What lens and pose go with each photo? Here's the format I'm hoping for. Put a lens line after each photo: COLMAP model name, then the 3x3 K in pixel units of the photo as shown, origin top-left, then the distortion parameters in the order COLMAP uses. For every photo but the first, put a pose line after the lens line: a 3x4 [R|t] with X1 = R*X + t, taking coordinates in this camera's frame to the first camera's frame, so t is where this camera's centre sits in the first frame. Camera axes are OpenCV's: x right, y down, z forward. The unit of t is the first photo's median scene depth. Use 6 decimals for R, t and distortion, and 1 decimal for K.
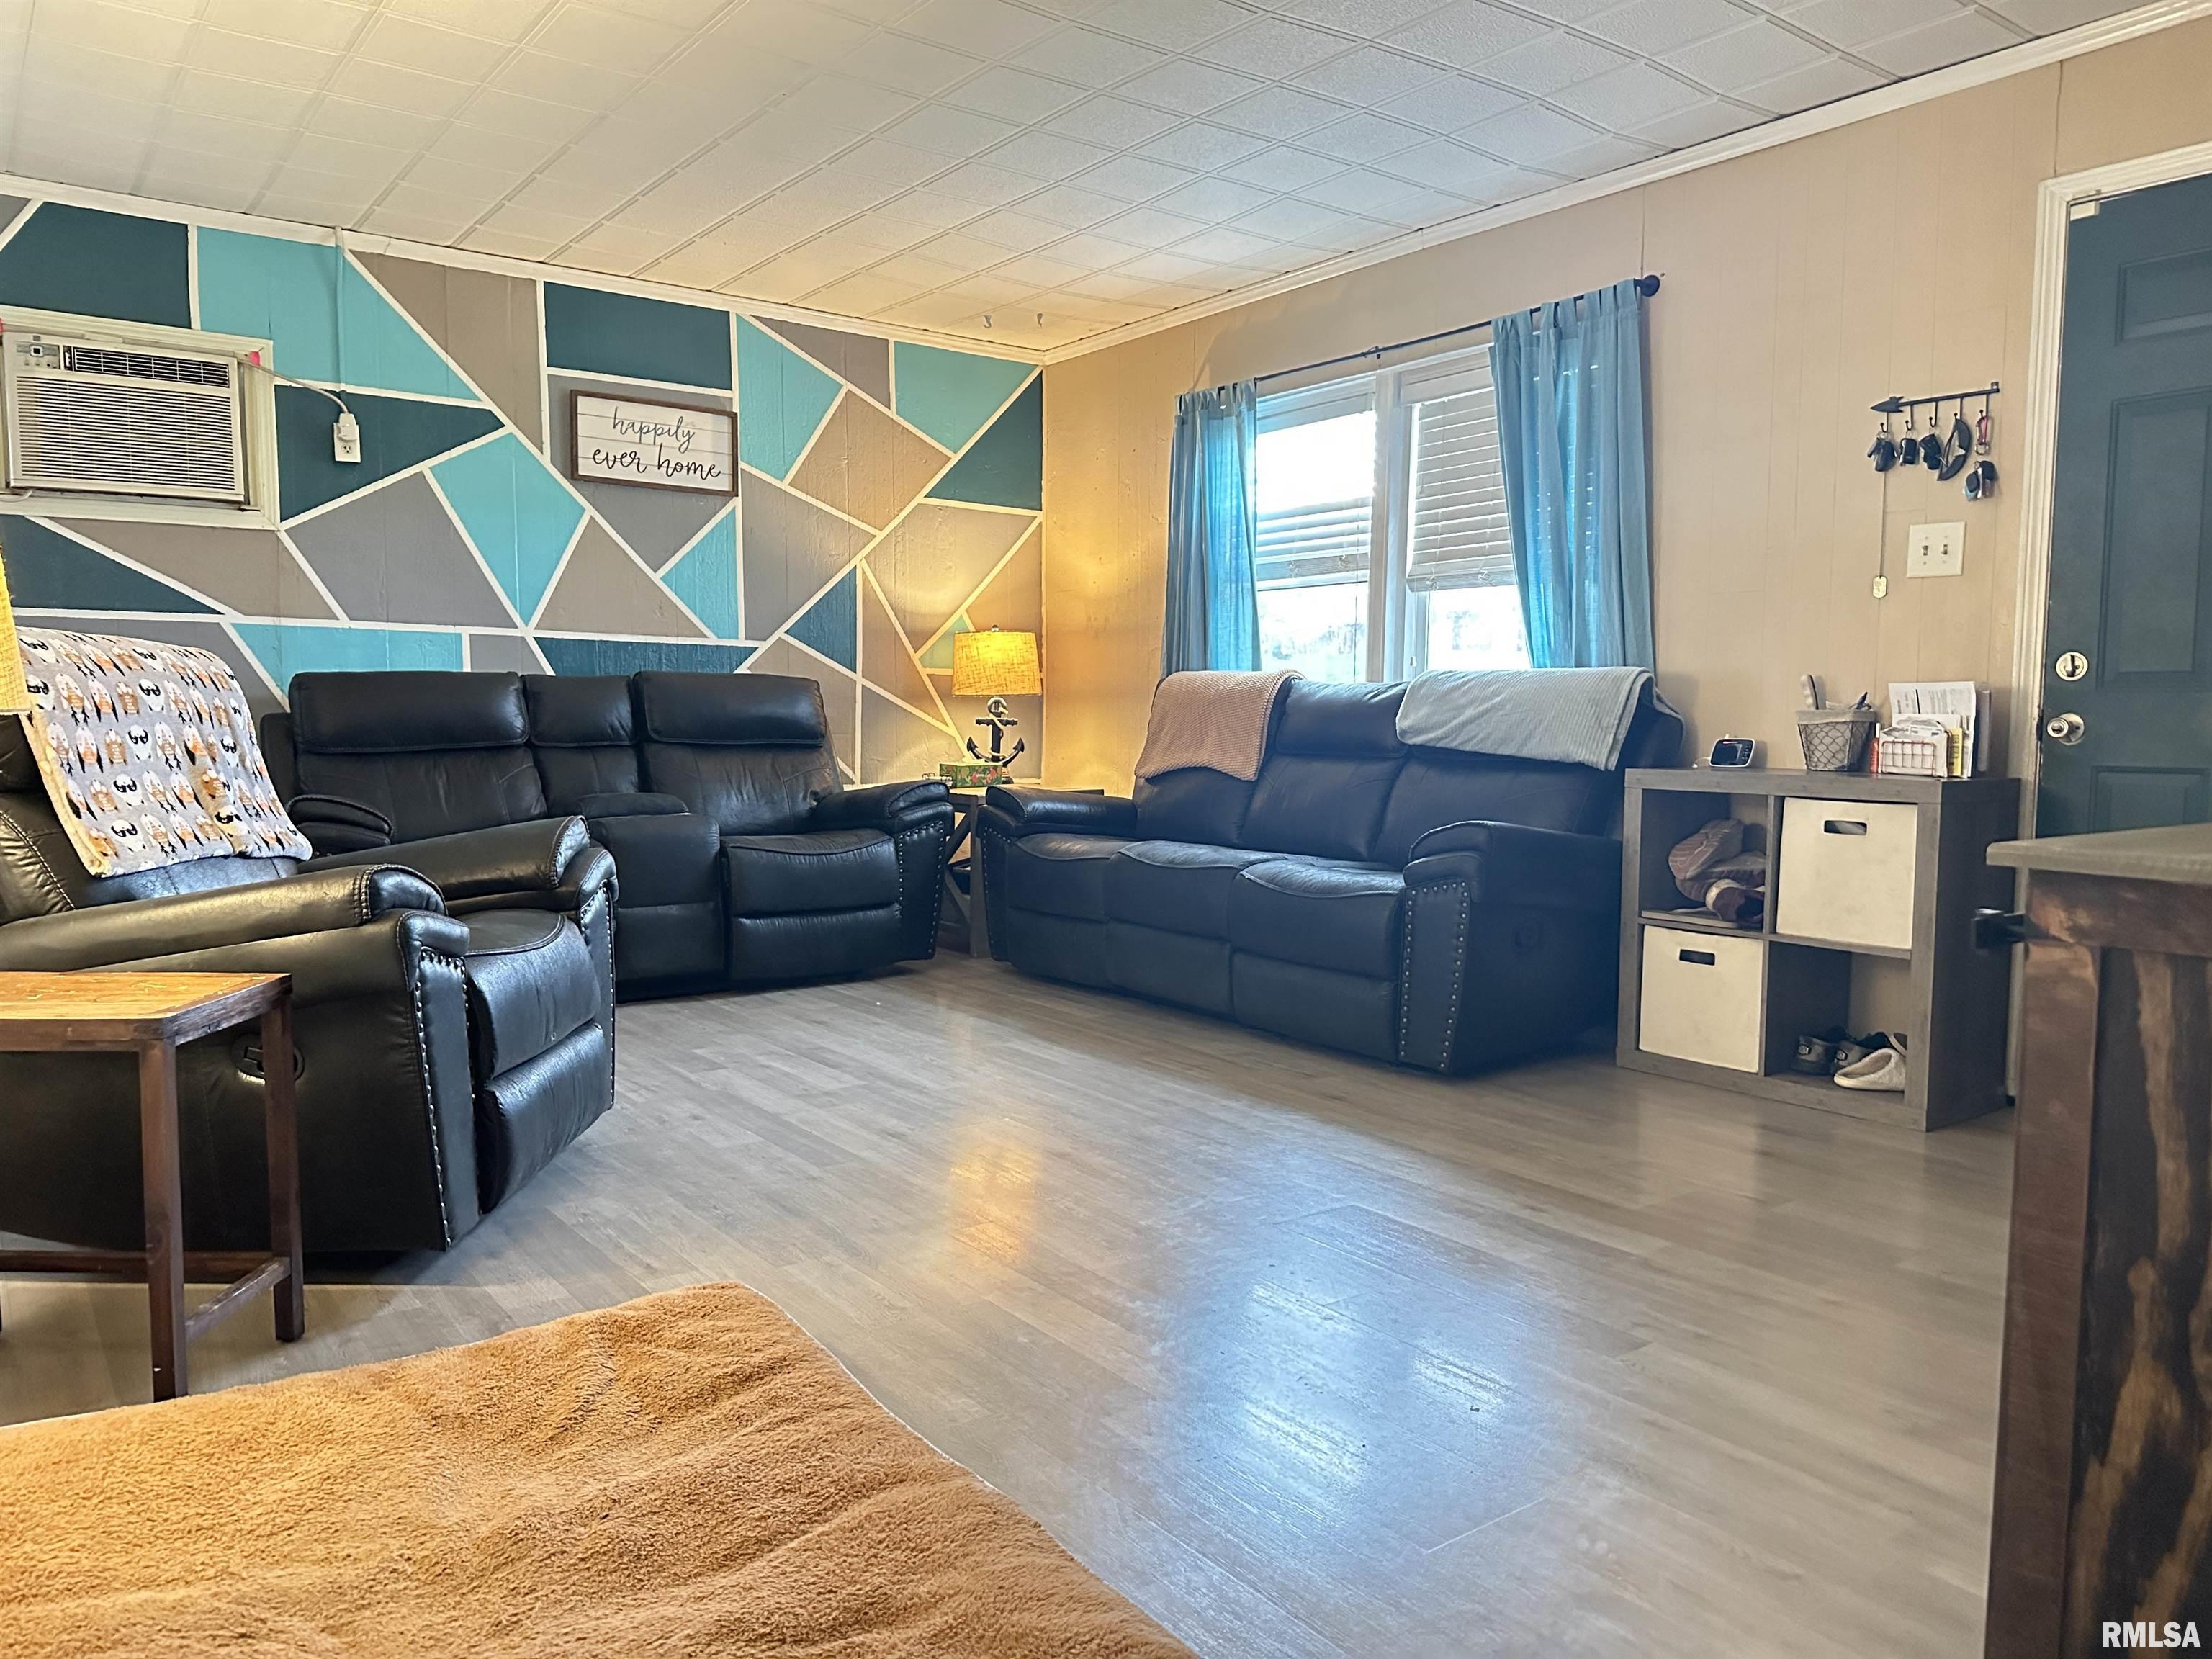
lens RADIAL K [[1551.0, 0, 1089.9], [0, 1551.0, 832.6], [0, 0, 1]] dist [0.024825, -0.047233]
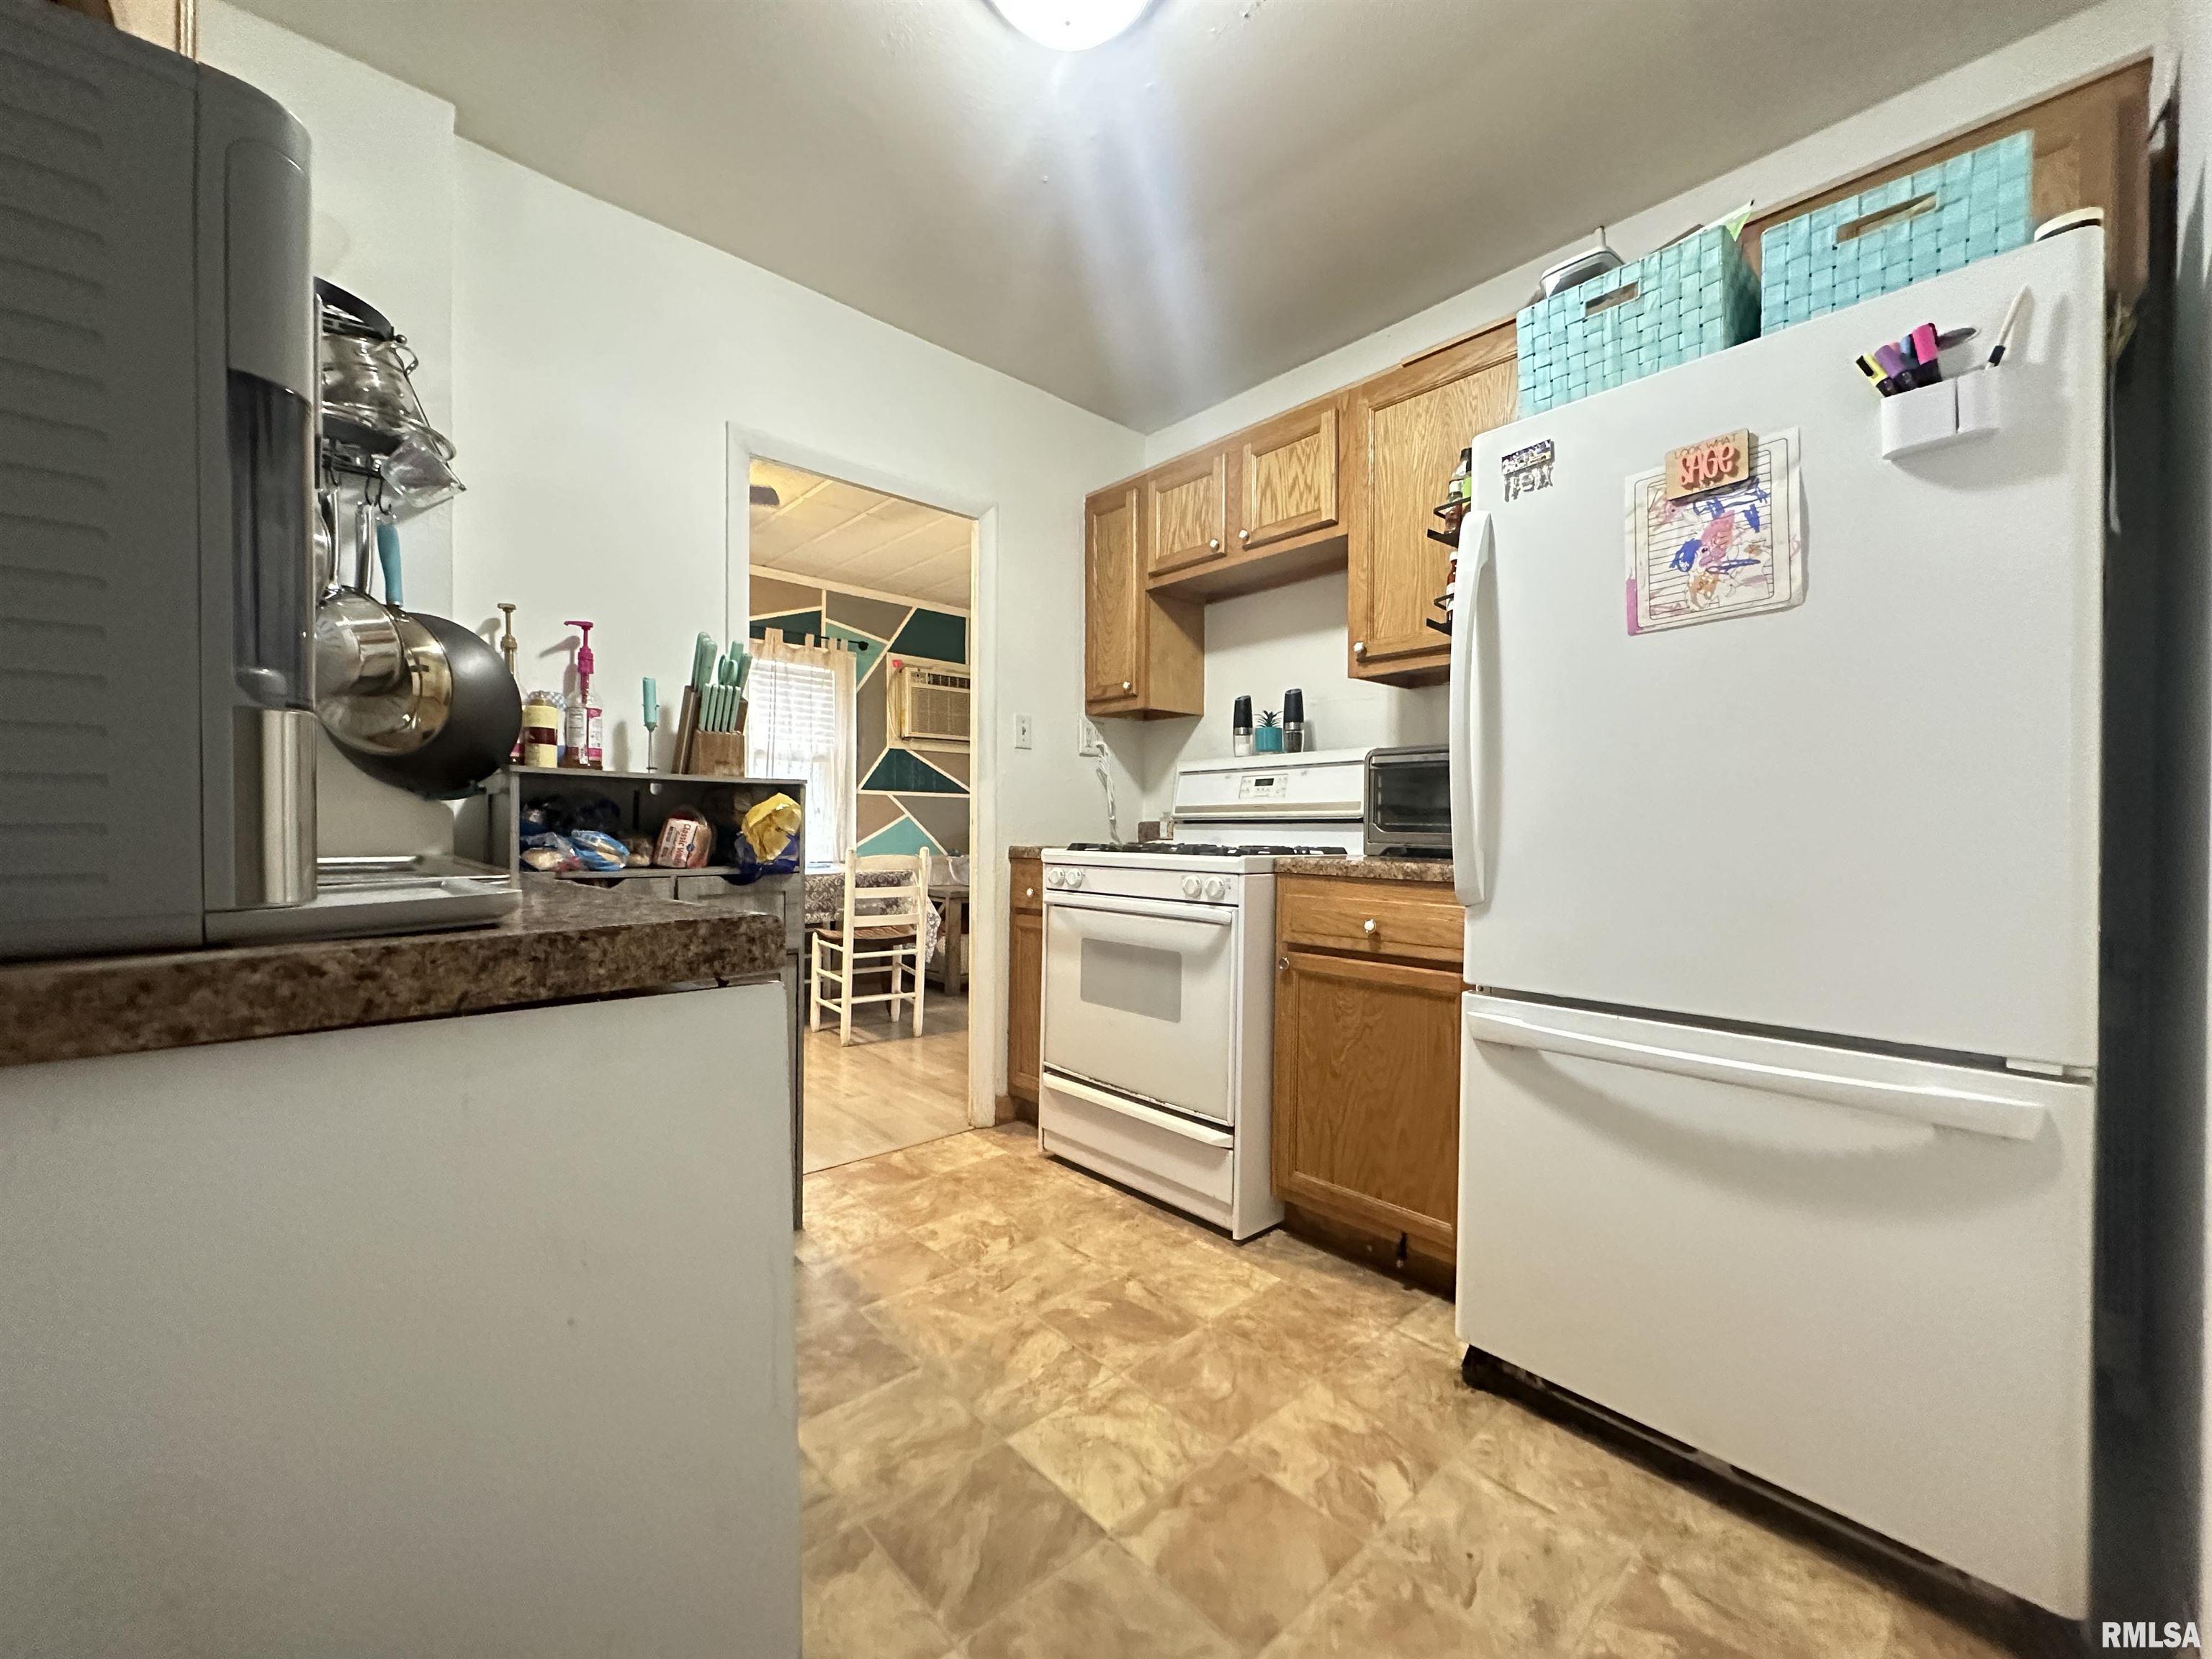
lens RADIAL K [[878.9, 0, 1100.8], [0, 878.9, 835.7], [0, 0, 1]] dist [-0.011392, 0.003641]
pose [[0.993572, -0.001569, 0.113193, -0.474367], [0.008800, 0.997949, -0.063403, -0.005053], [-0.112862, 0.063992, 0.991548, -0.198387]]
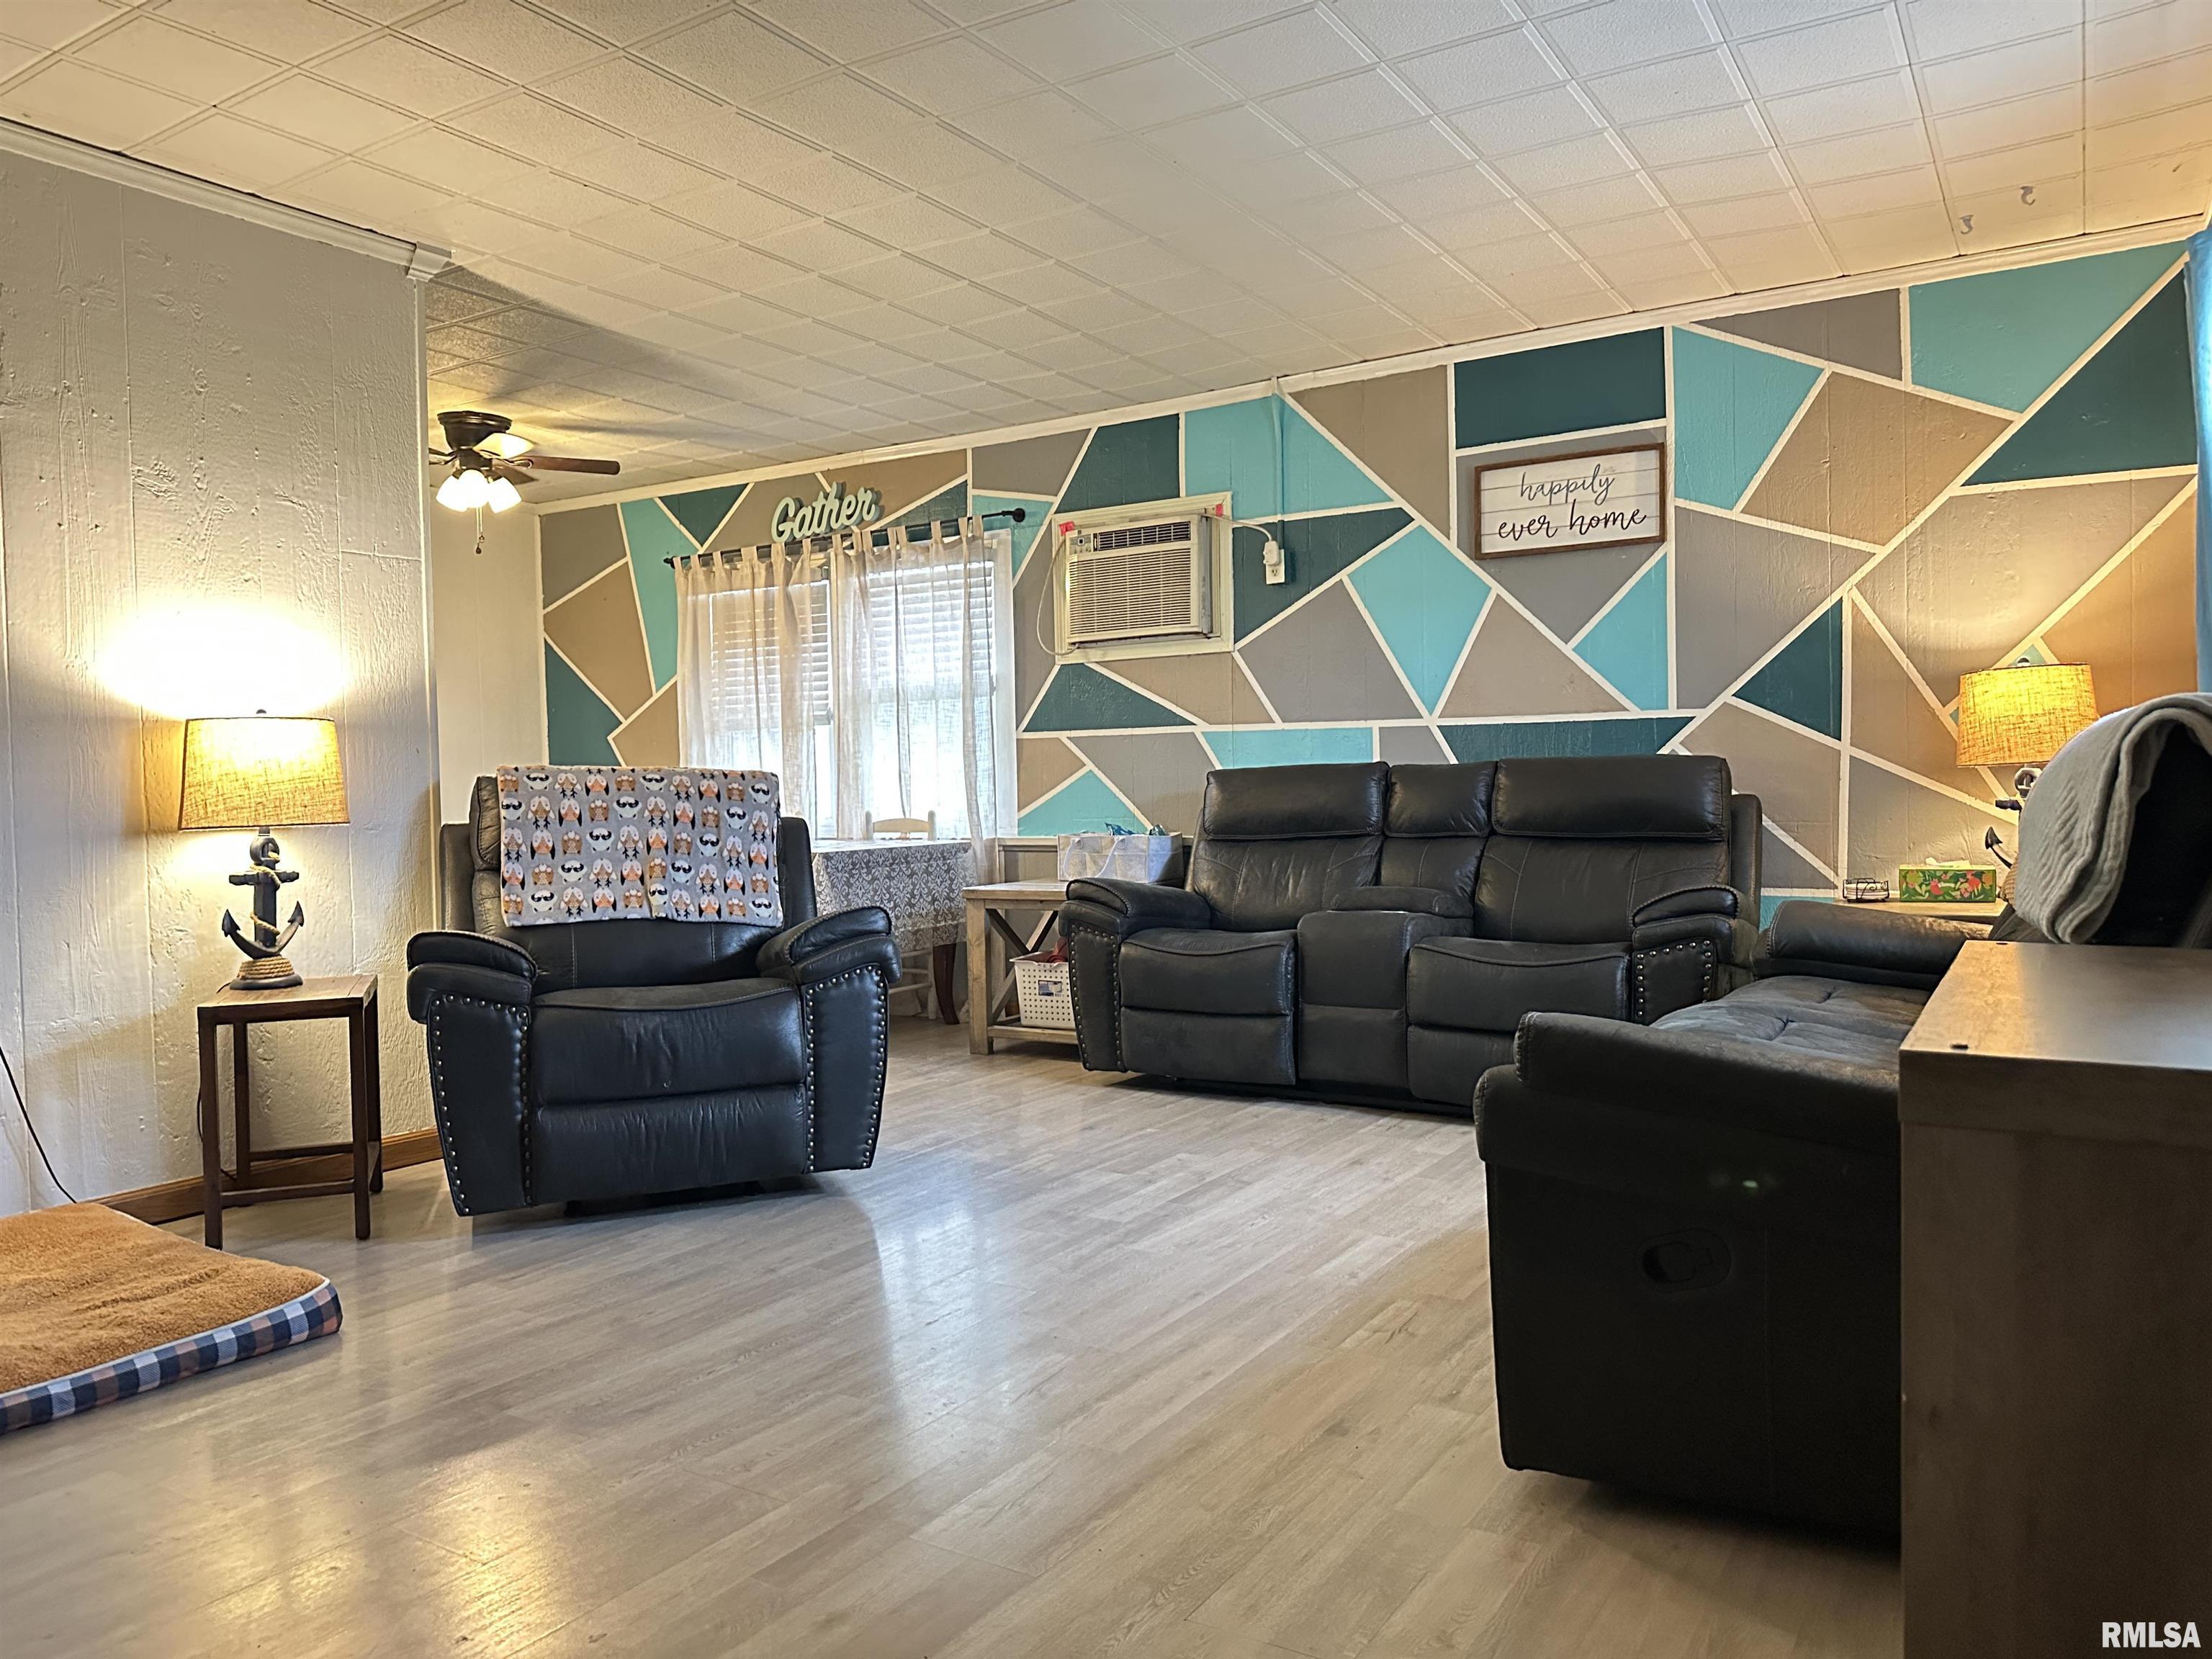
lens RADIAL K [[1552.6, 0, 1106.0], [0, 1552.6, 829.5], [0, 0, 1]] dist [0.136665, -0.234864]
pose [[0.375522, 0.009195, -0.926768, 0.495558], [-0.044761, 0.998964, -0.008226, -0.042310], [0.925732, 0.044572, 0.375545, 0.438939]]
